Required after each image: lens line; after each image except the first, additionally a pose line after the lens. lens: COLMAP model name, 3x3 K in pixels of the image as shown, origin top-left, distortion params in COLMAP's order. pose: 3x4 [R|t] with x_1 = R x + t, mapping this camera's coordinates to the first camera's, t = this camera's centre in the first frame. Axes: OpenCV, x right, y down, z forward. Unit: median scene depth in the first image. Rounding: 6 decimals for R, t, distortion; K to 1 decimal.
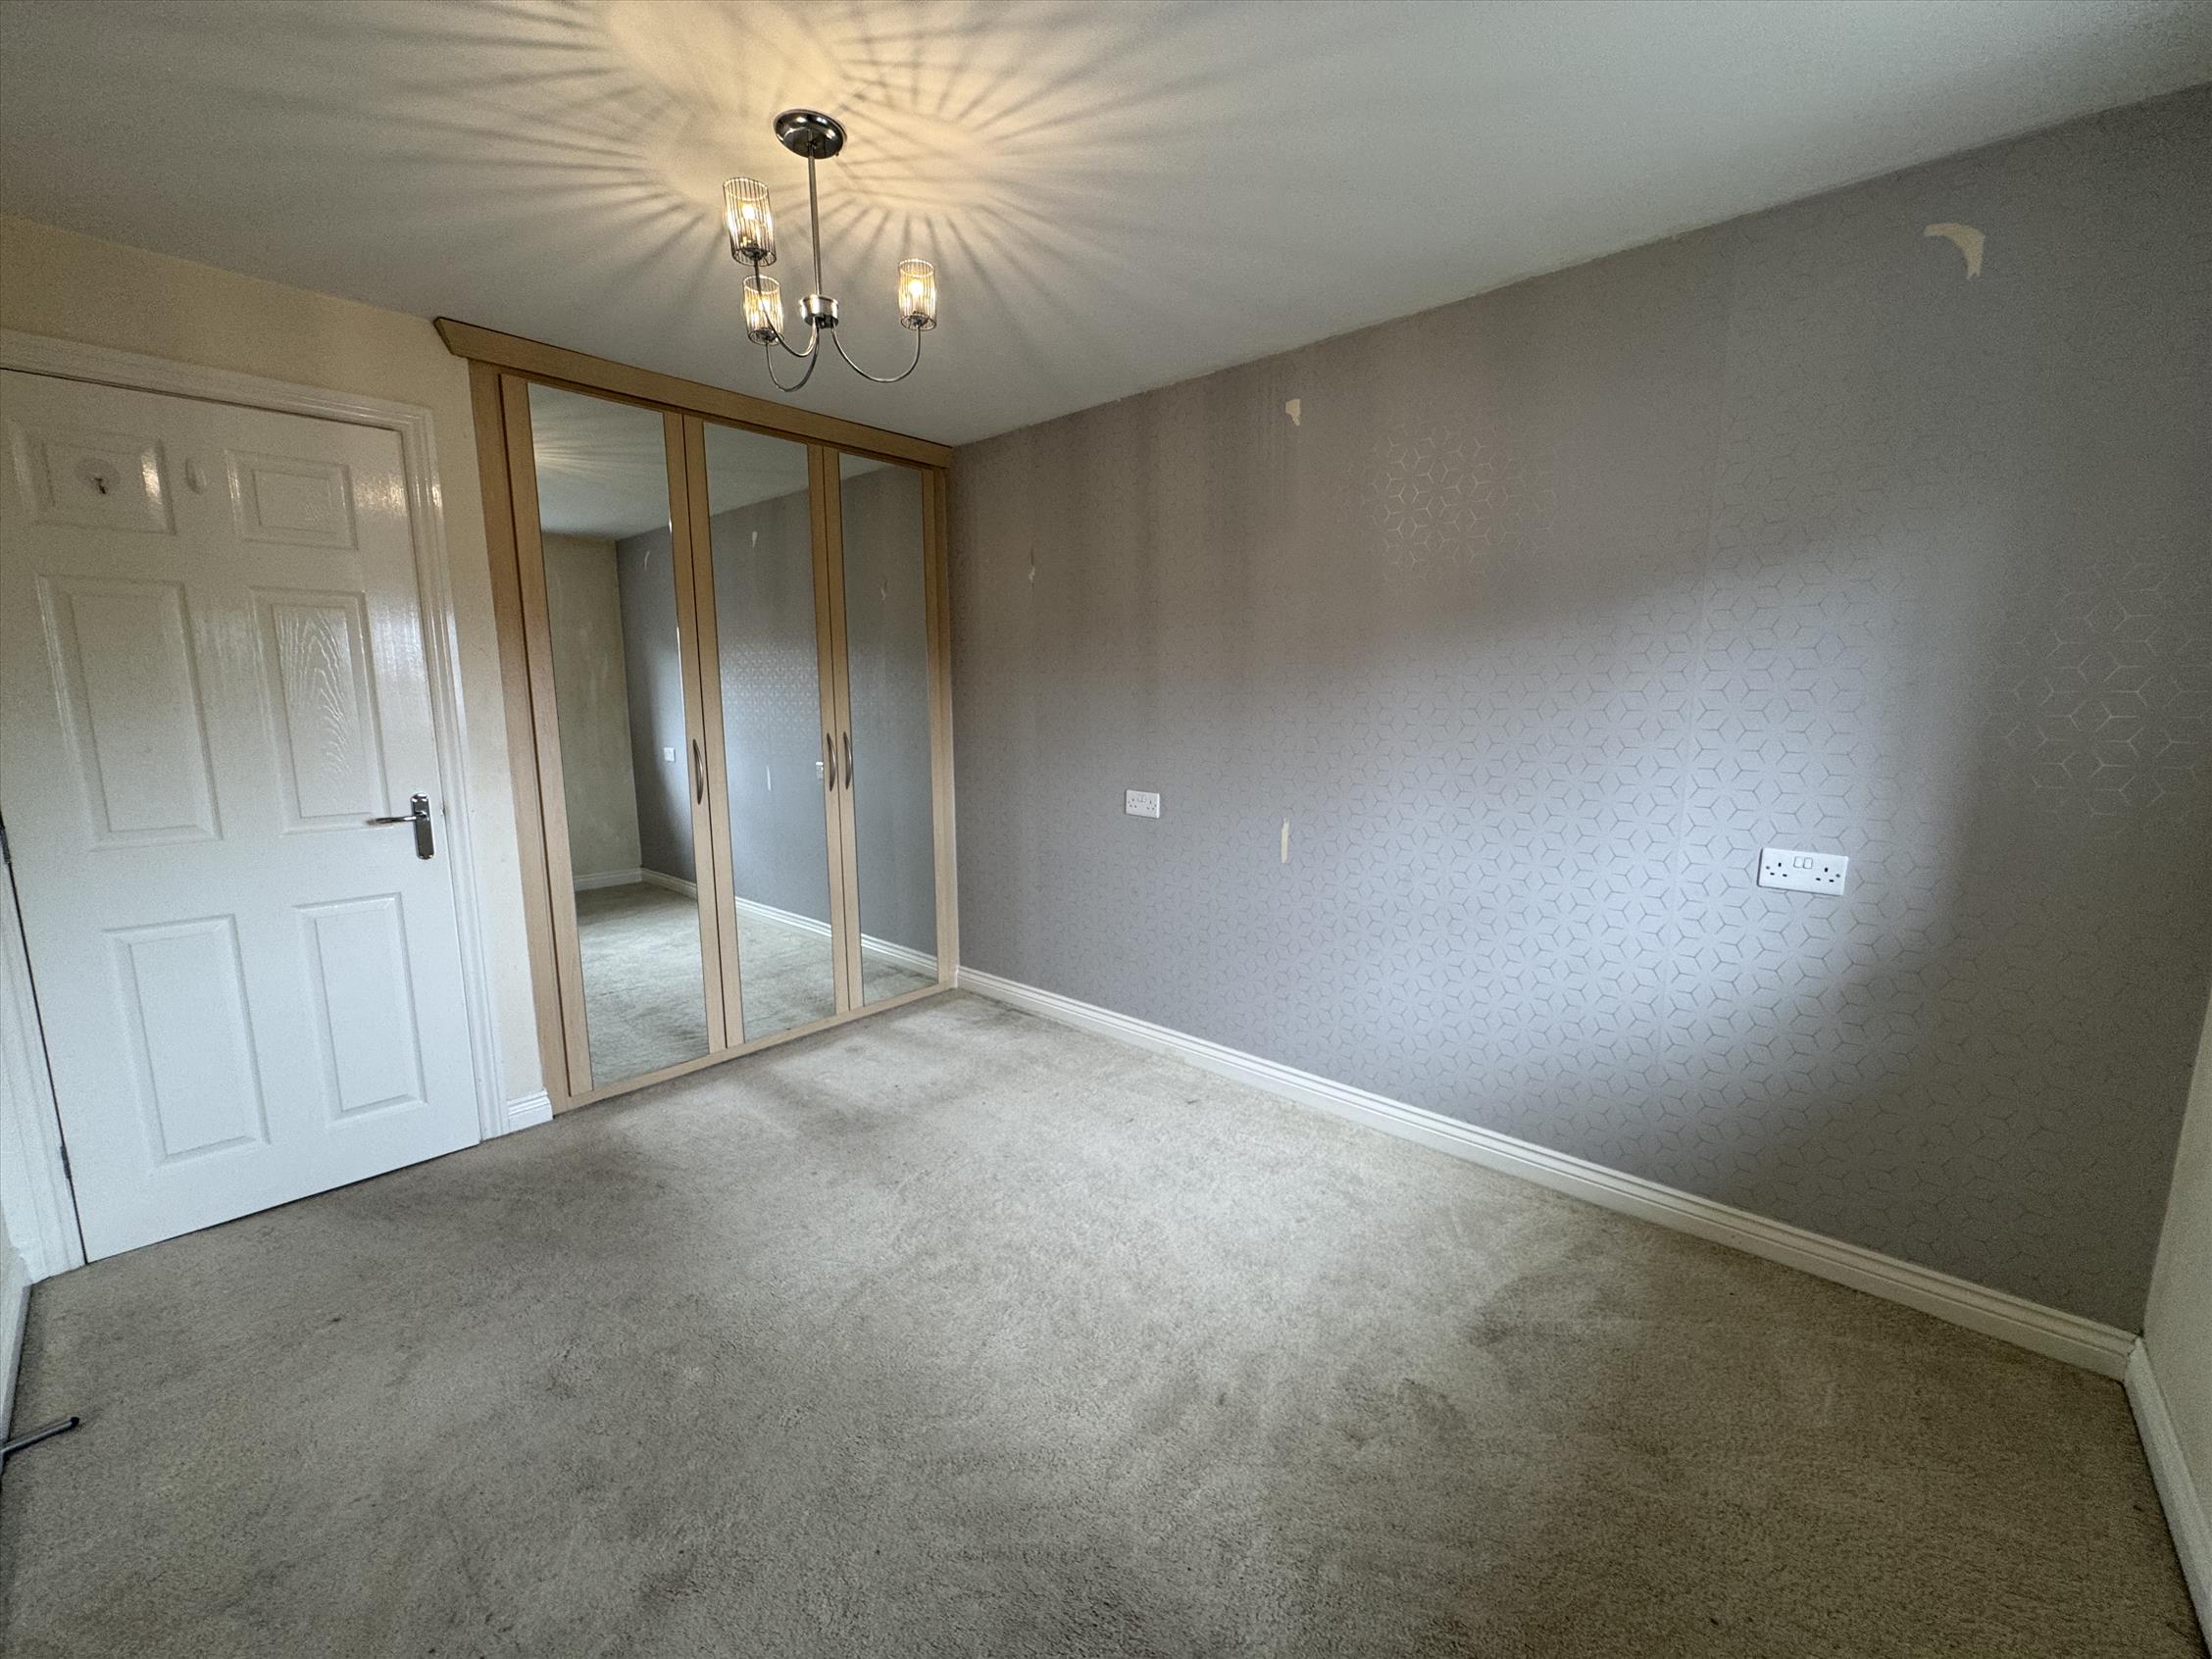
lens RADIAL K [[885.4, 0, 1100.5], [0, 885.4, 825.5], [0, 0, 1]] dist [0.000407, 0.000219]
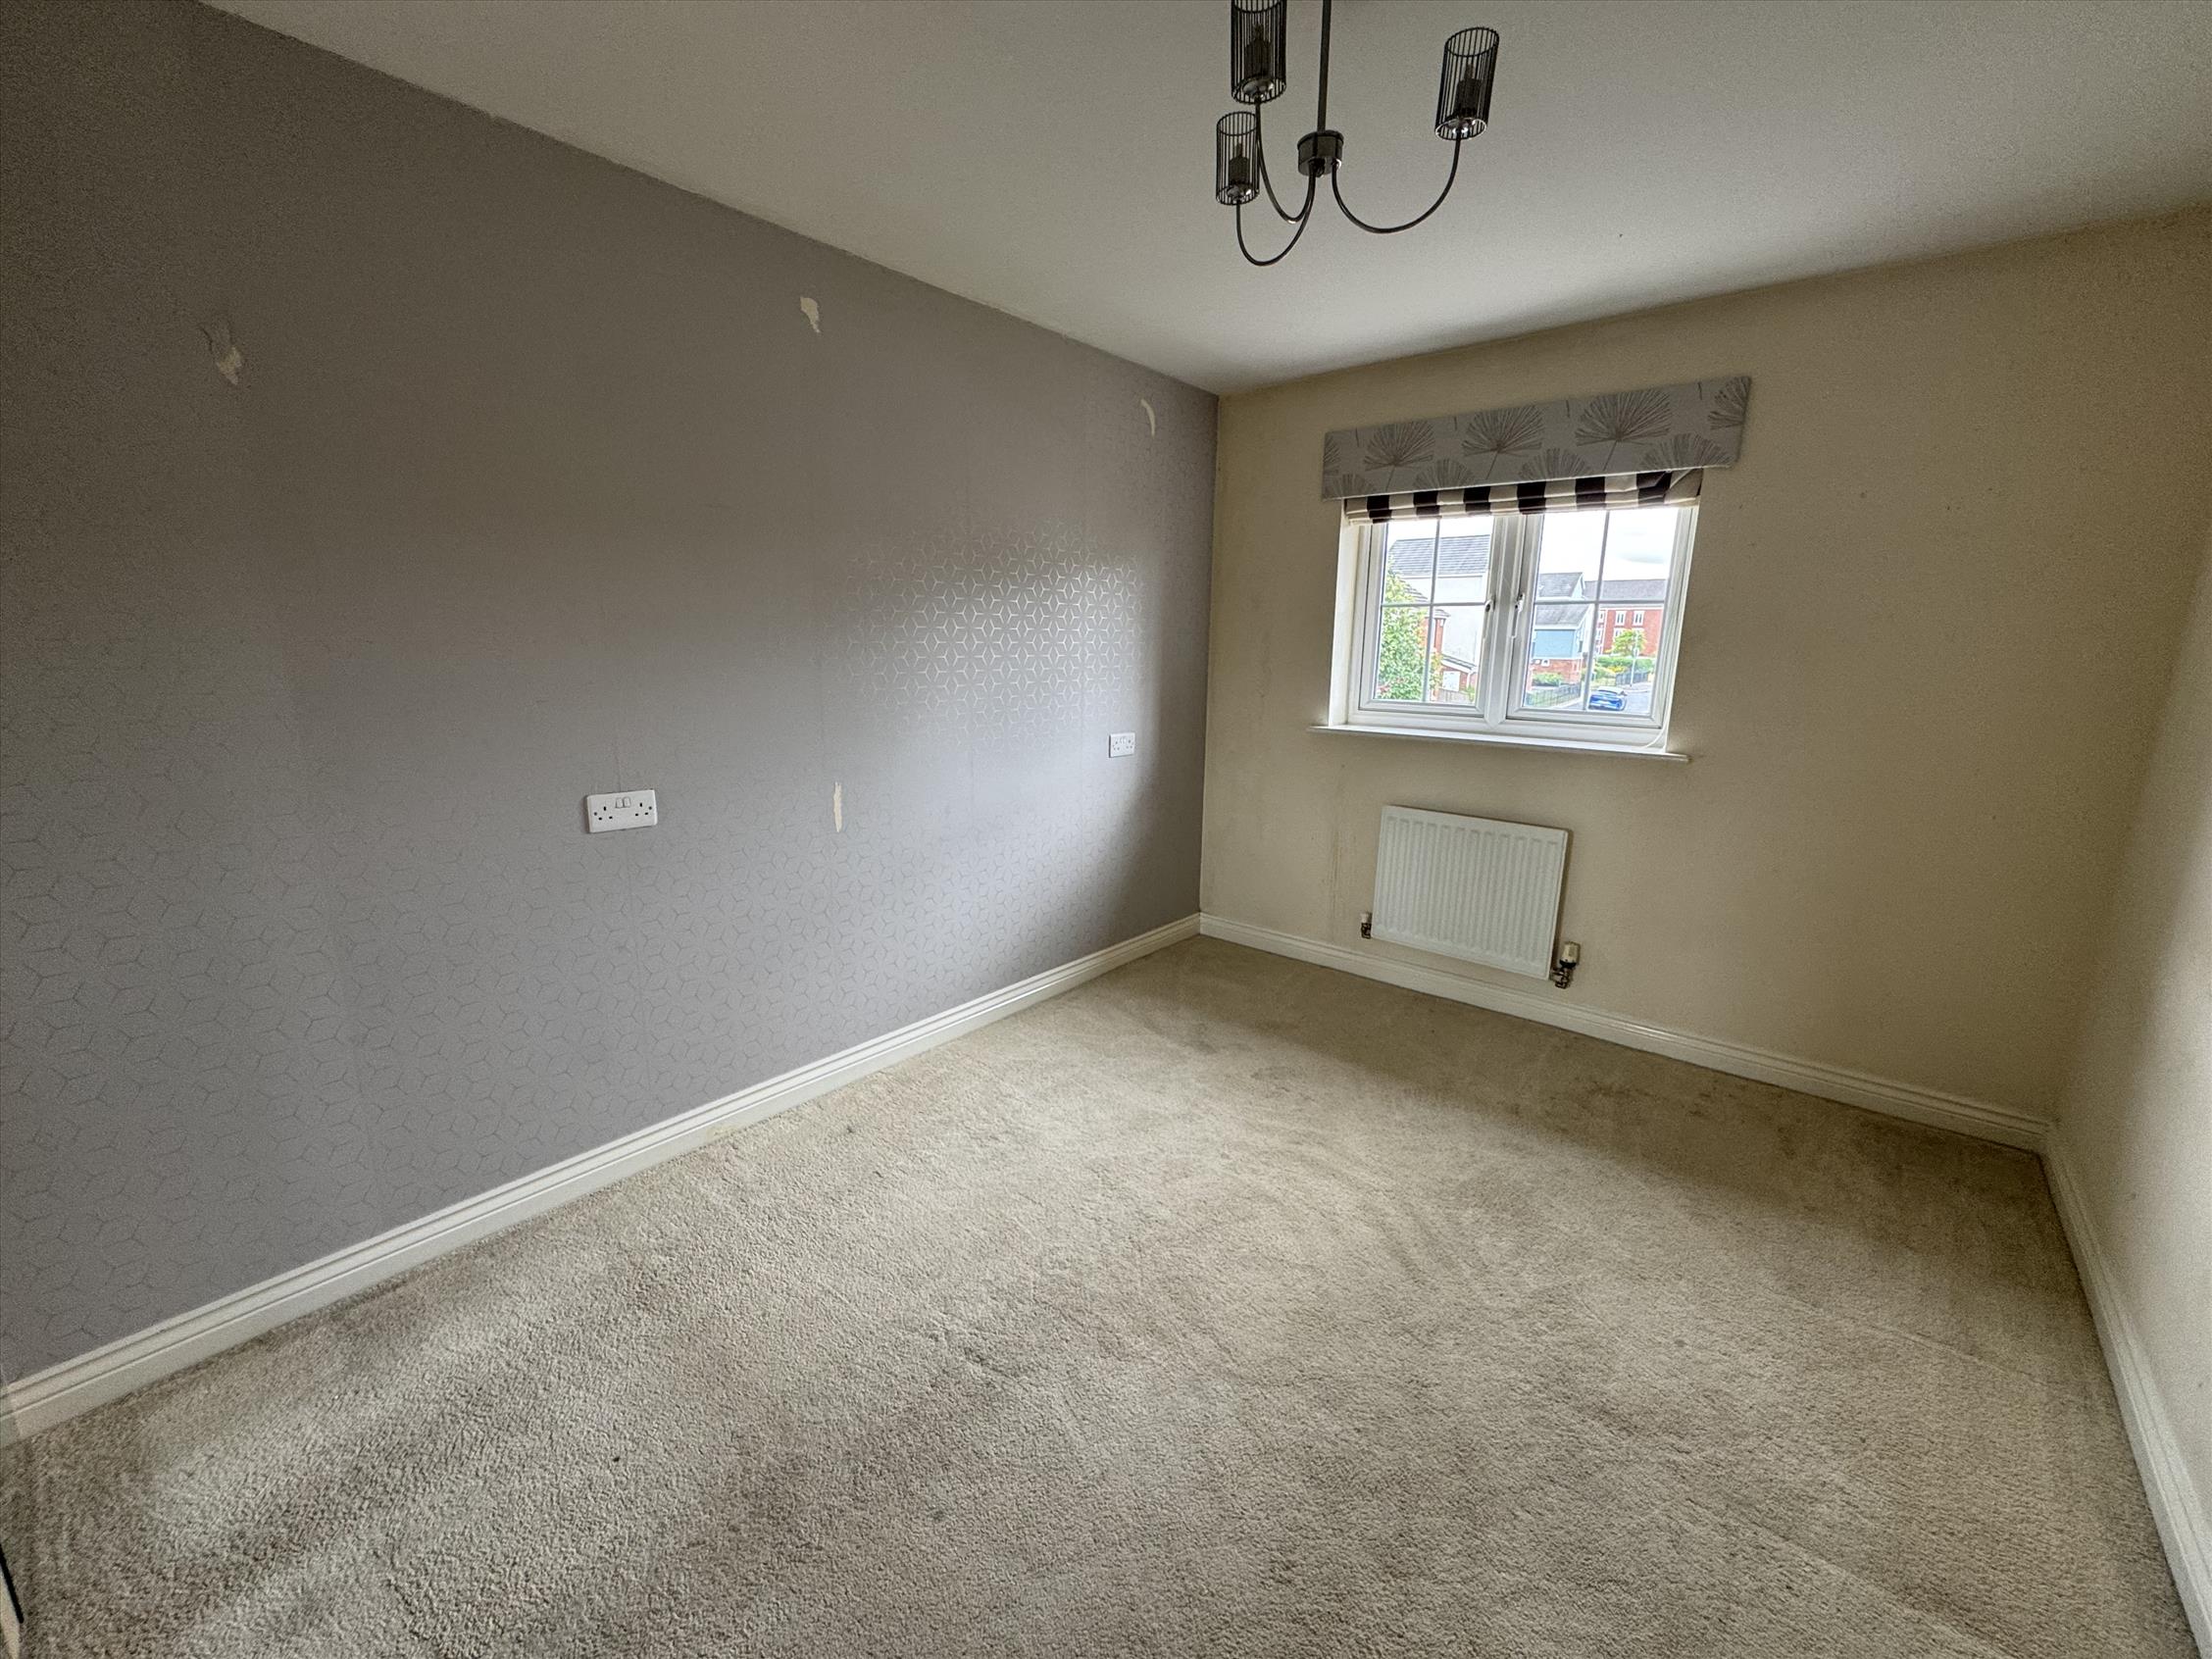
lens RADIAL K [[885.4, 0, 1100.5], [0, 885.4, 825.5], [0, 0, 1]] dist [0.000407, 0.000219]
pose [[-0.028708, -0.202554, 0.978850, -0.740323], [0.138679, 0.968977, 0.204578, -0.120871], [-0.989921, 0.141619, 0.000272, 0.794763]]
